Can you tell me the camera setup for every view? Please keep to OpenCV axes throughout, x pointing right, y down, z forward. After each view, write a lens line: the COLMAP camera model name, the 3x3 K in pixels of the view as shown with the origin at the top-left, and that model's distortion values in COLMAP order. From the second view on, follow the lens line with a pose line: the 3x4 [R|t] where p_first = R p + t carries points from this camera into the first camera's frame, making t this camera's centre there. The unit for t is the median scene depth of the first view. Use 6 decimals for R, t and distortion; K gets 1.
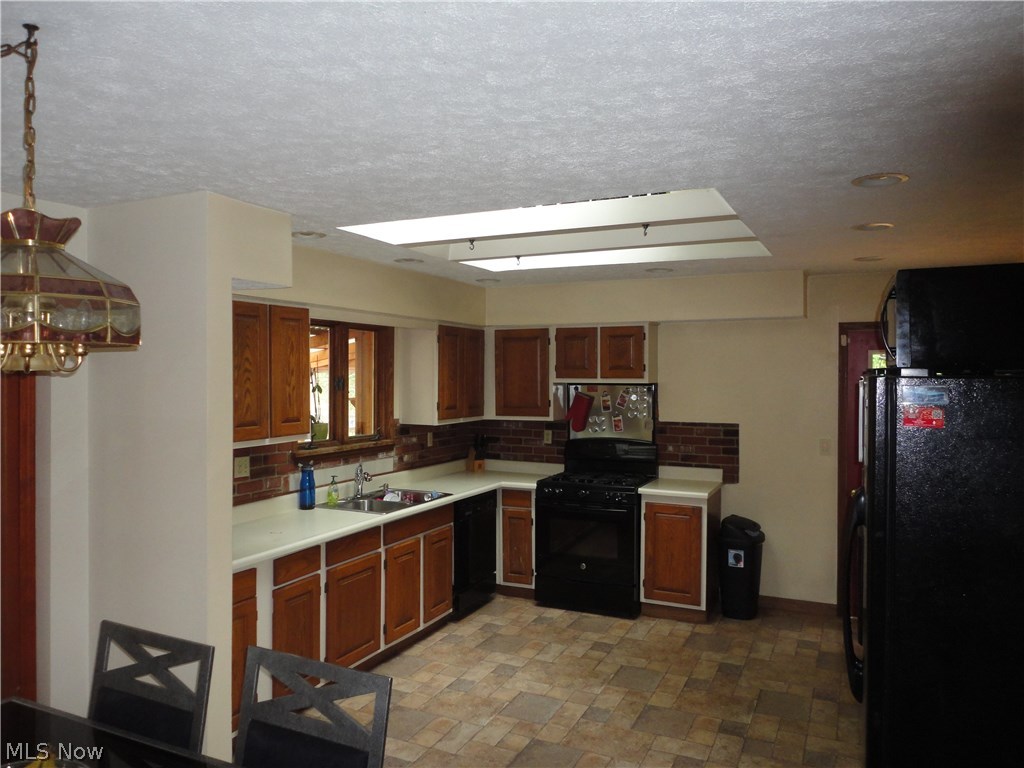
lens RADIAL K [[738.3, 0, 510.5], [0, 738.3, 385.0], [0, 0, 1]] dist [-0.005712, 0.006629]
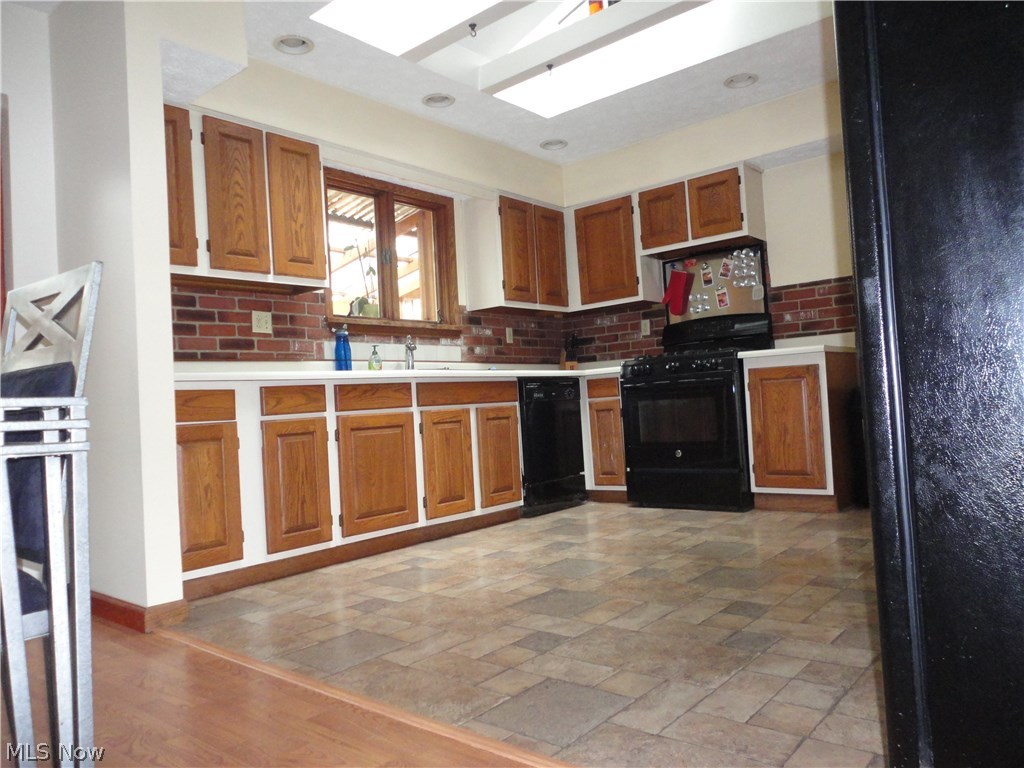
lens RADIAL K [[738.3, 0, 513.4], [0, 738.3, 382.1], [0, 0, 1]] dist [-0.005712, 0.006629]
pose [[0.965556, -0.068410, -0.251043, 0.129226], [0.058953, 0.997246, -0.045009, 0.185865], [0.253431, 0.028659, 0.966929, 0.135749]]
